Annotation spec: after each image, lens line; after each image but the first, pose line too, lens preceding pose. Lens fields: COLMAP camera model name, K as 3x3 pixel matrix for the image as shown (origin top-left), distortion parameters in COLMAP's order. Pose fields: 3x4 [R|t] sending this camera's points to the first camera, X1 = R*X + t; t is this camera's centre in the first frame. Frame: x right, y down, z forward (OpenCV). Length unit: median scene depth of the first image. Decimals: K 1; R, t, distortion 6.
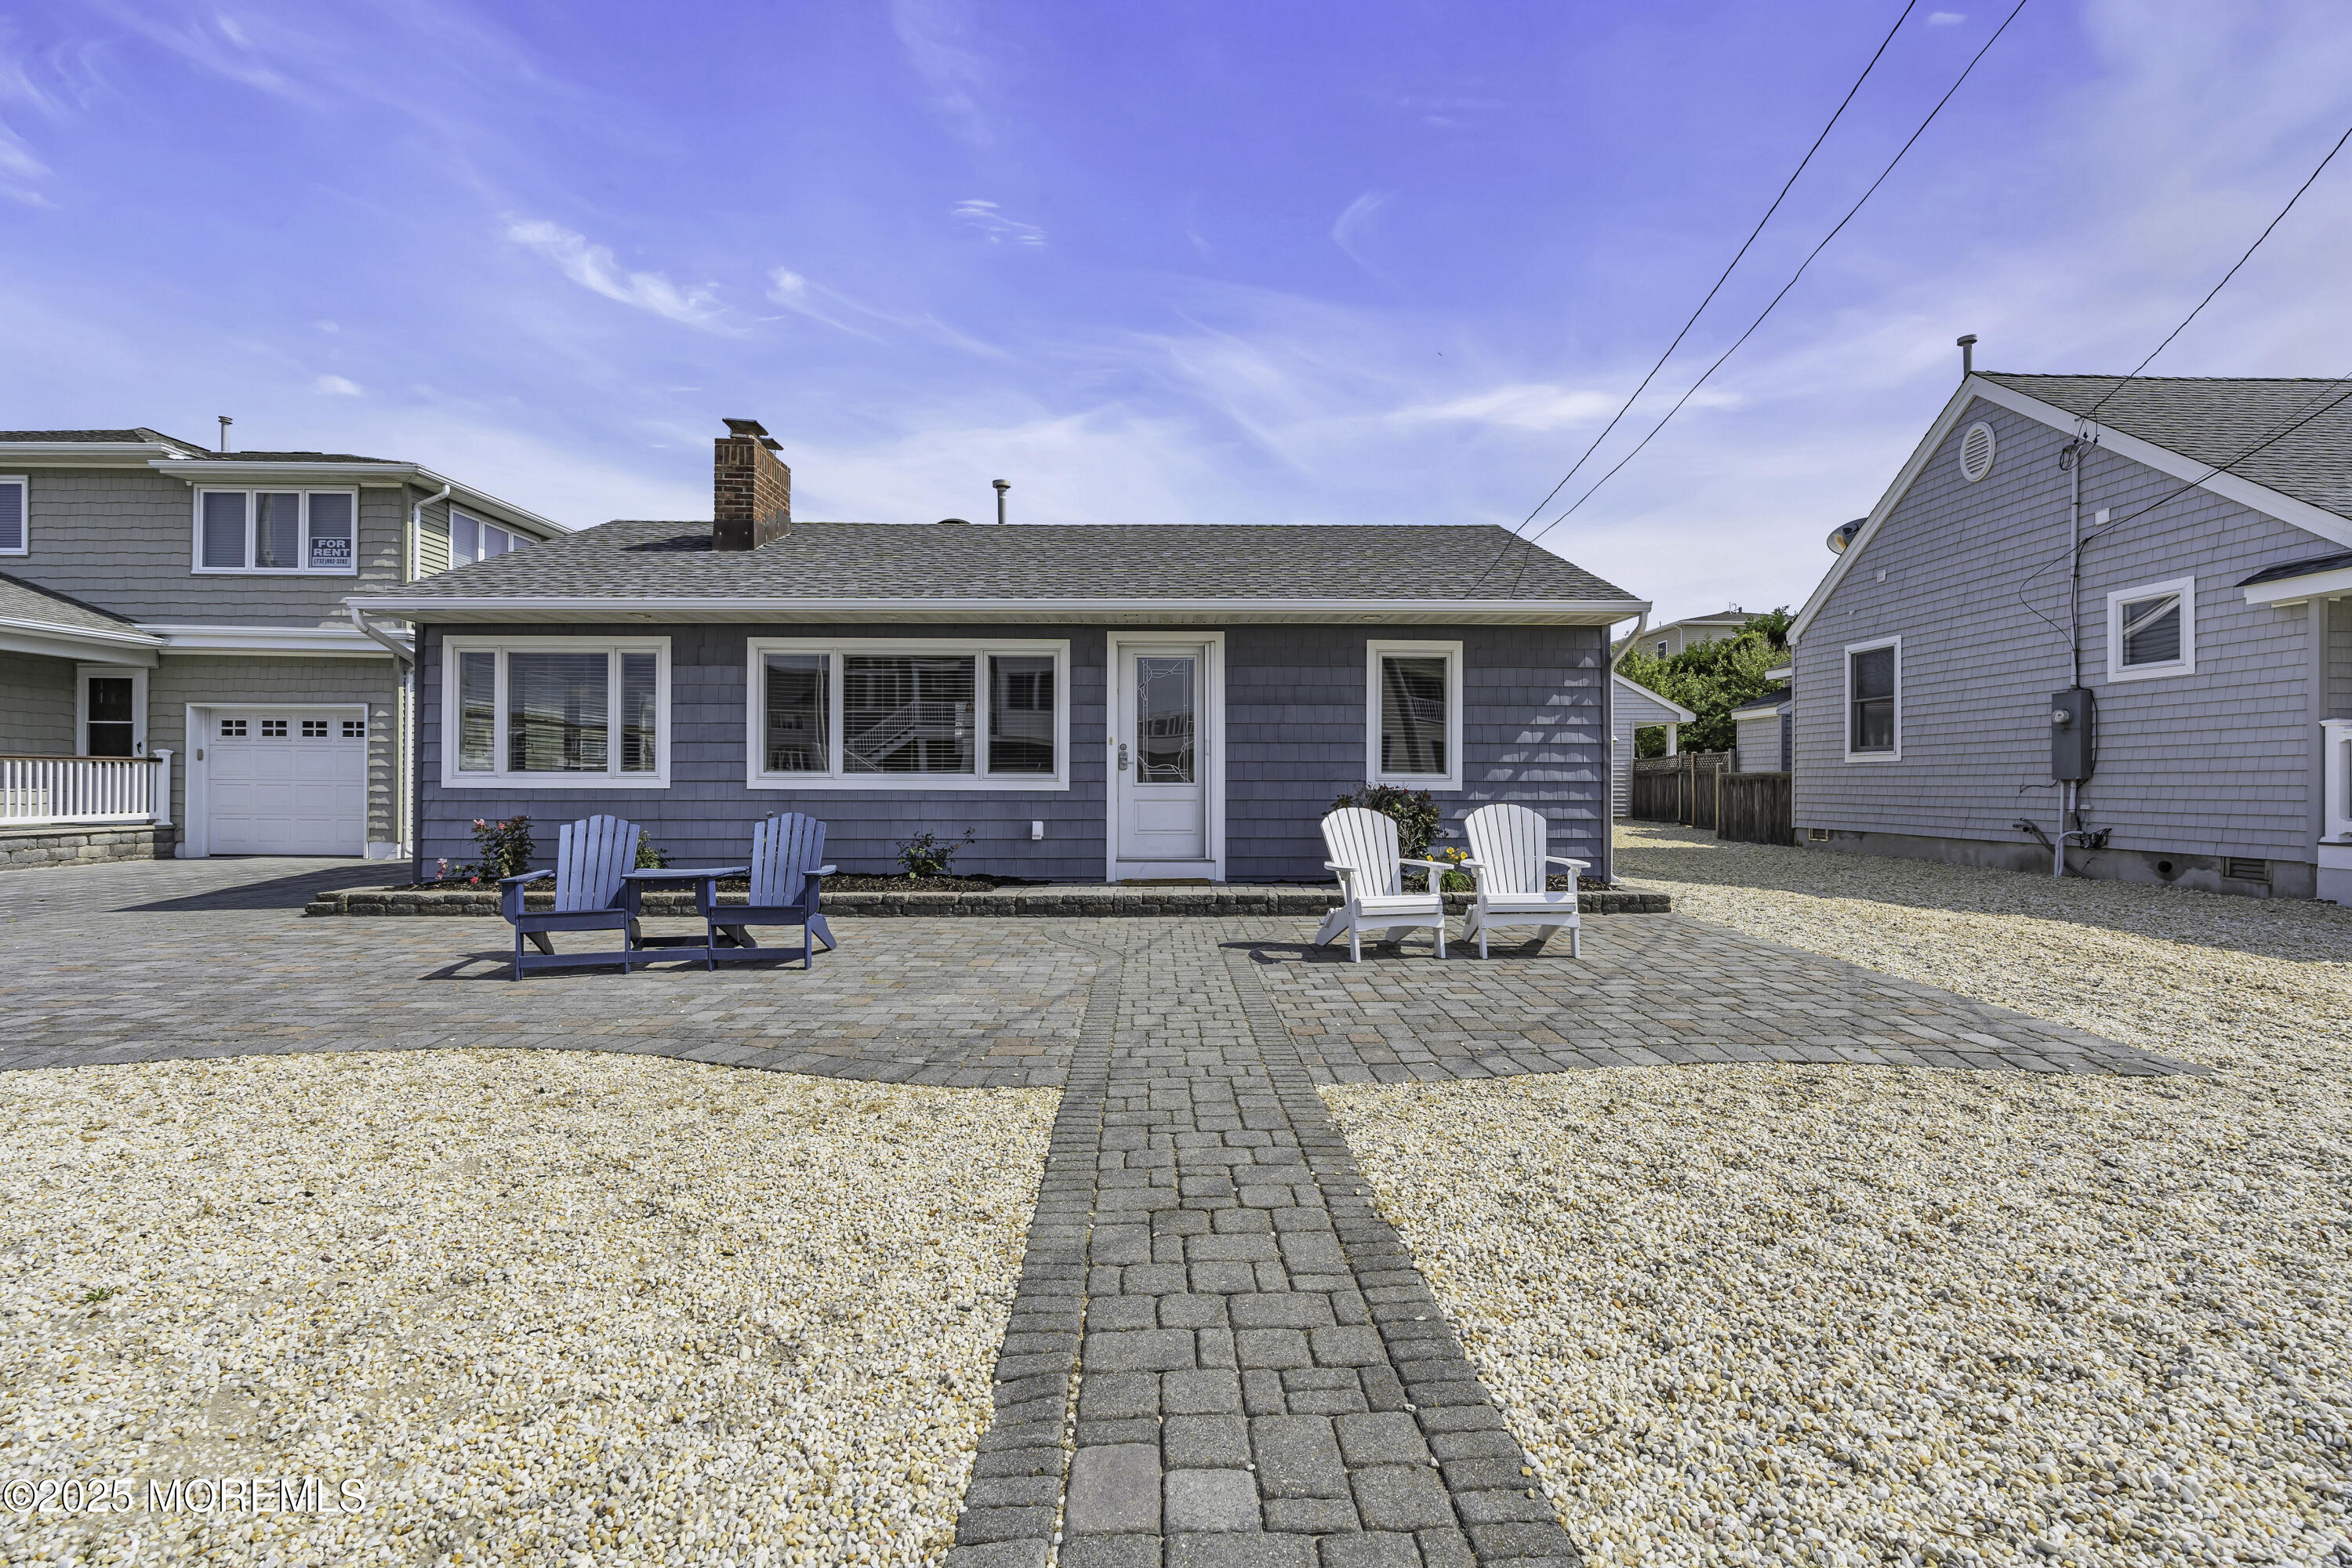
lens RADIAL K [[1069.2, 0, 1190.3], [0, 1069.2, 784.6], [0, 0, 1]] dist [-0.004700, 0.000455]
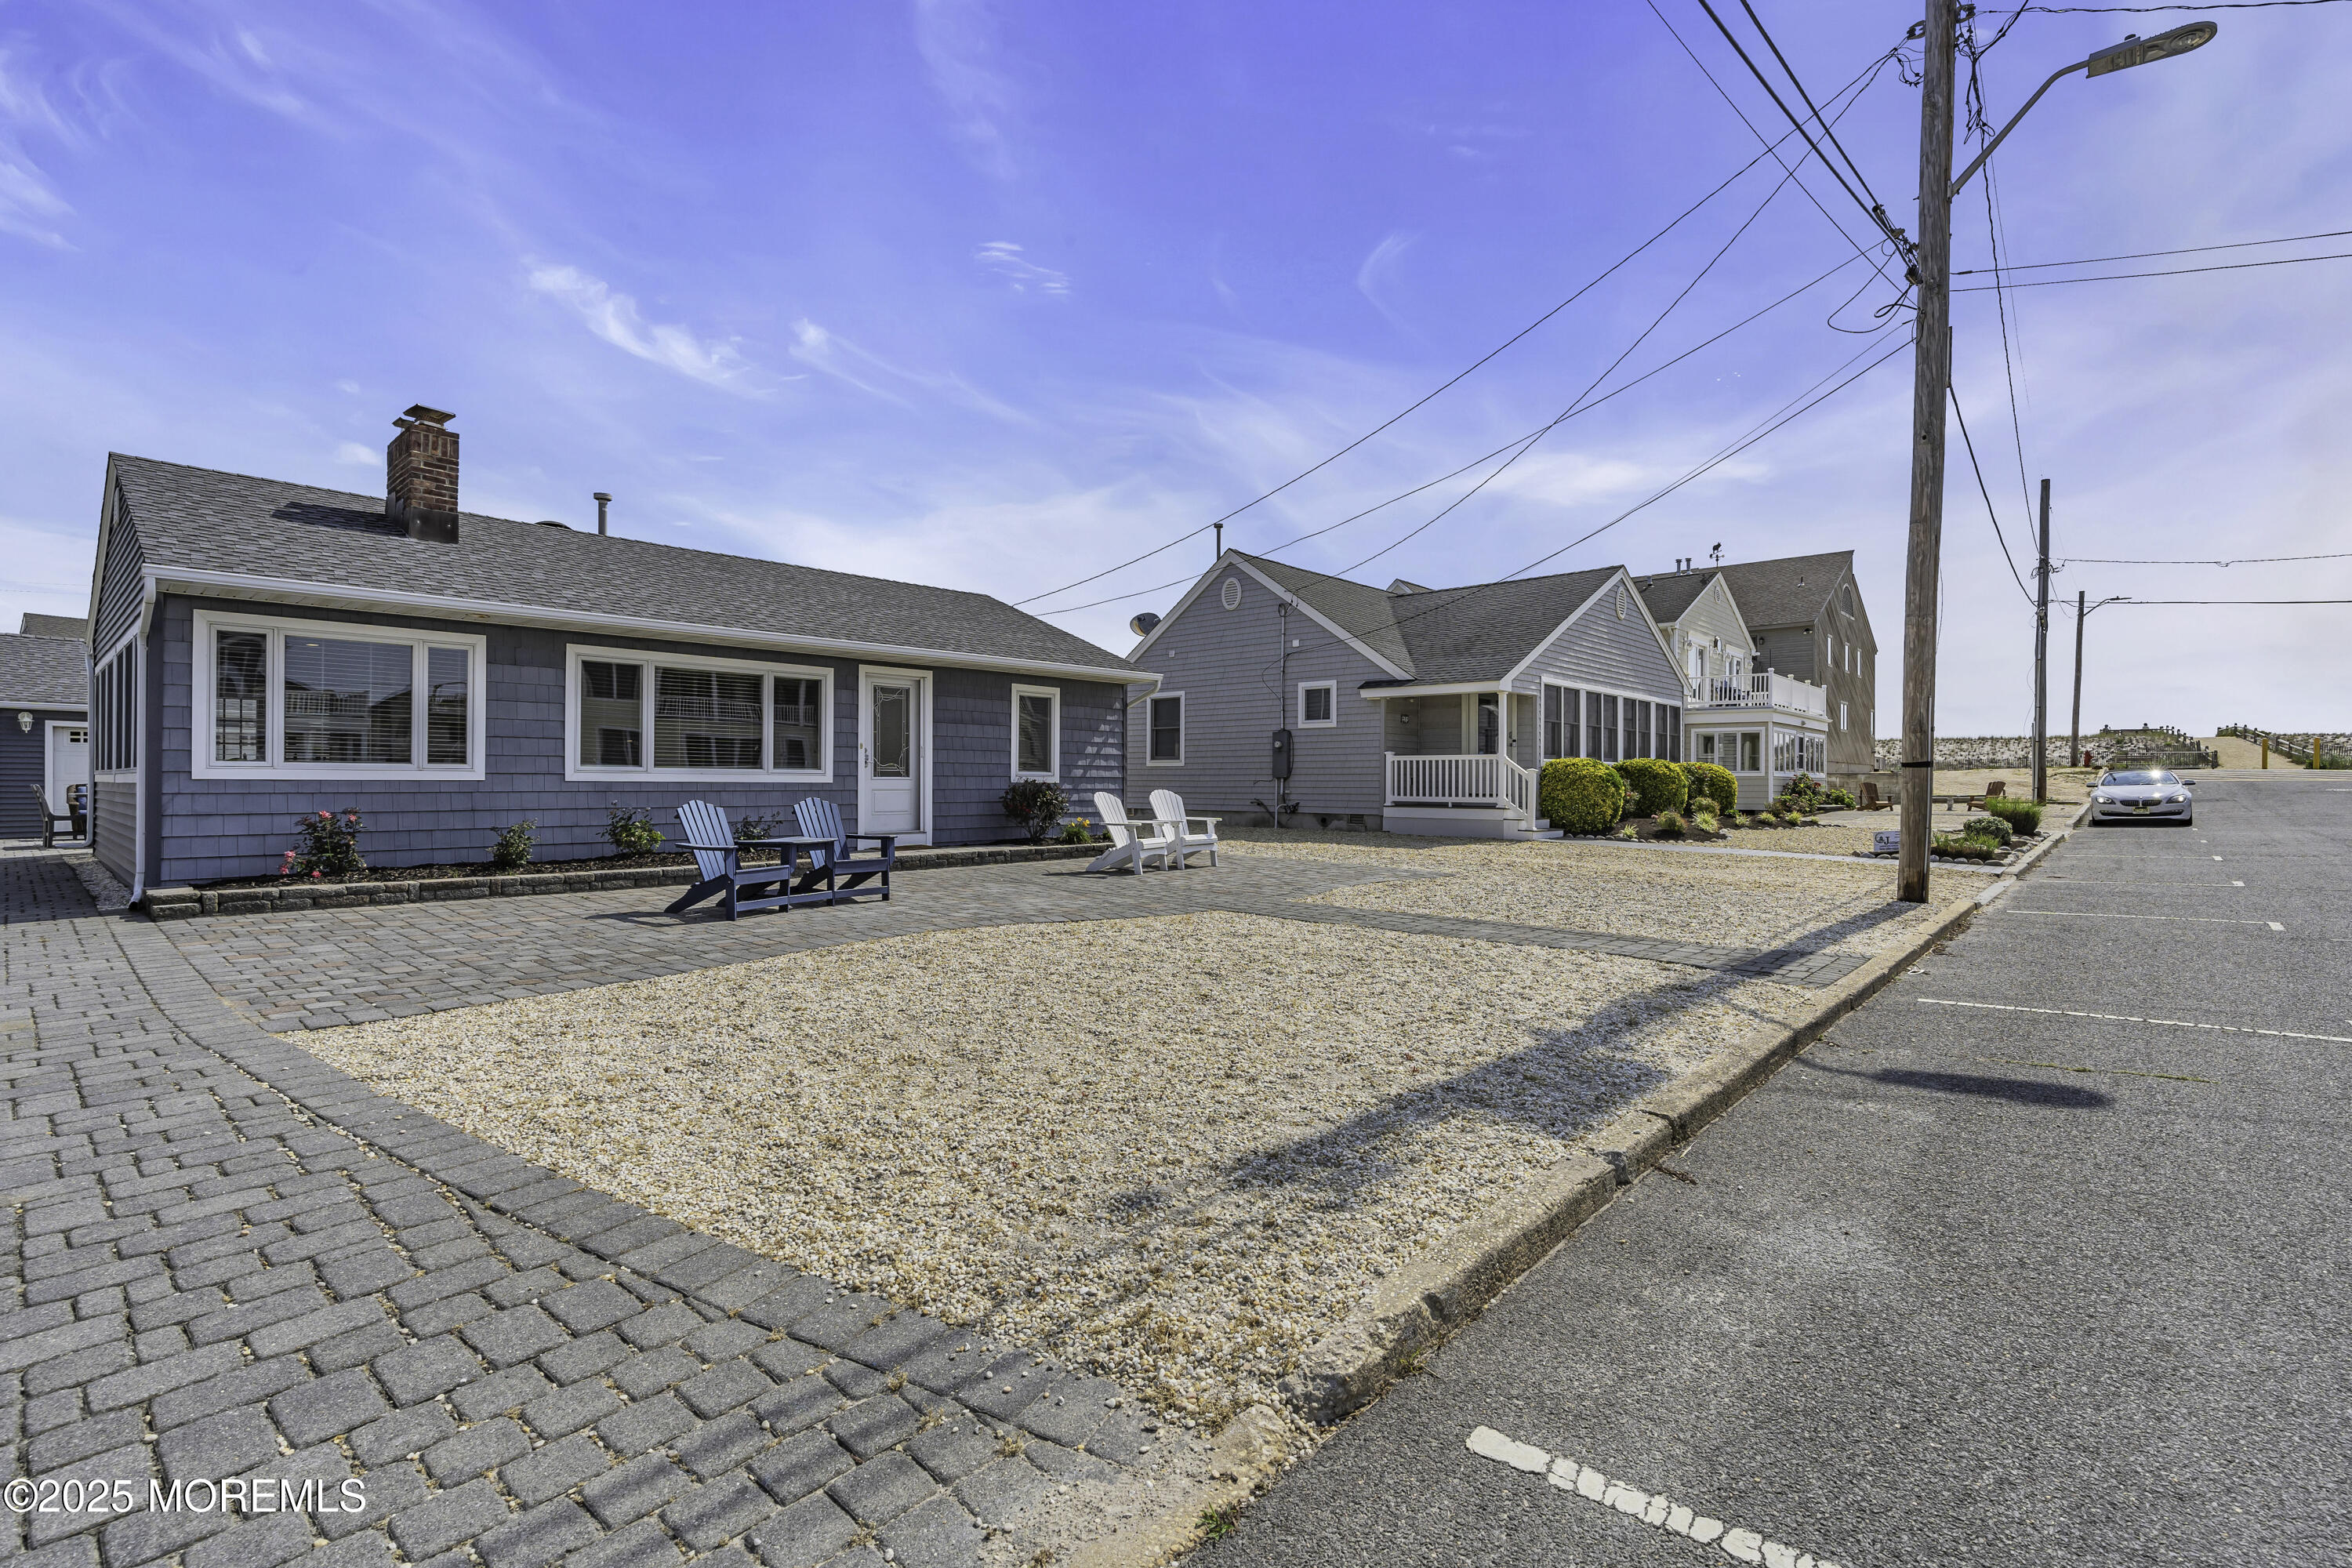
lens RADIAL K [[1069.2, 0, 1170.2], [0, 1069.2, 784.0], [0, 0, 1]] dist [-0.004700, 0.000455]
pose [[0.692340, -0.000120, 0.721571, -0.775898], [-0.003560, 0.999987, 0.003582, 0.001207], [-0.721563, -0.005049, 0.692331, -0.213627]]
